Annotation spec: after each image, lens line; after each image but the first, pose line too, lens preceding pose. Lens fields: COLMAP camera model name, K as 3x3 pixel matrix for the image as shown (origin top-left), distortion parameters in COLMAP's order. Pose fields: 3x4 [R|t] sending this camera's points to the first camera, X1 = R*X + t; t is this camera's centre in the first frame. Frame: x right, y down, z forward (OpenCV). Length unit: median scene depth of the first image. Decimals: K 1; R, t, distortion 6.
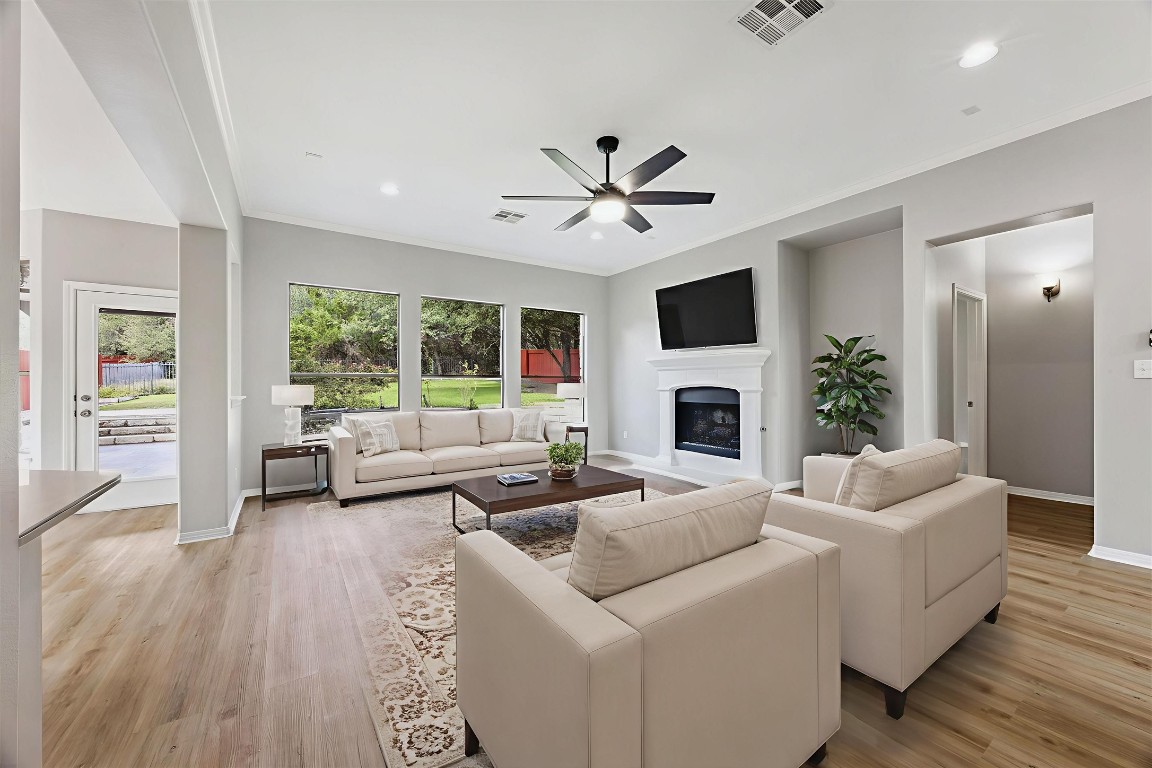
lens RADIAL K [[439.4, 0, 576.4], [0, 439.4, 386.4], [0, 0, 1]] dist [0.002316, 0.000175]
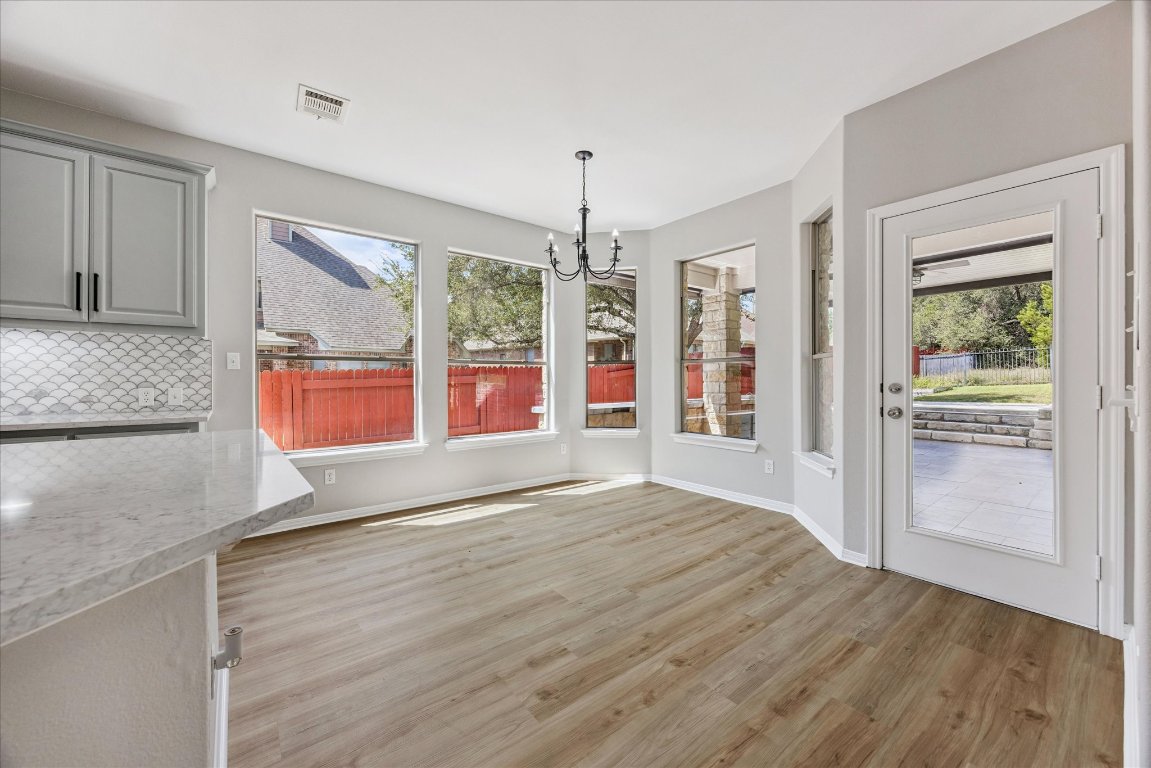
lens RADIAL K [[439.1, 0, 579.5], [0, 439.1, 380.7], [0, 0, 1]] dist [0.002316, 0.000175]
pose [[0.089531, 0.002428, -0.995981, -0.202551], [0.003689, 0.999989, 0.002769, 0.004692], [0.995977, -0.003922, 0.089521, 0.189707]]
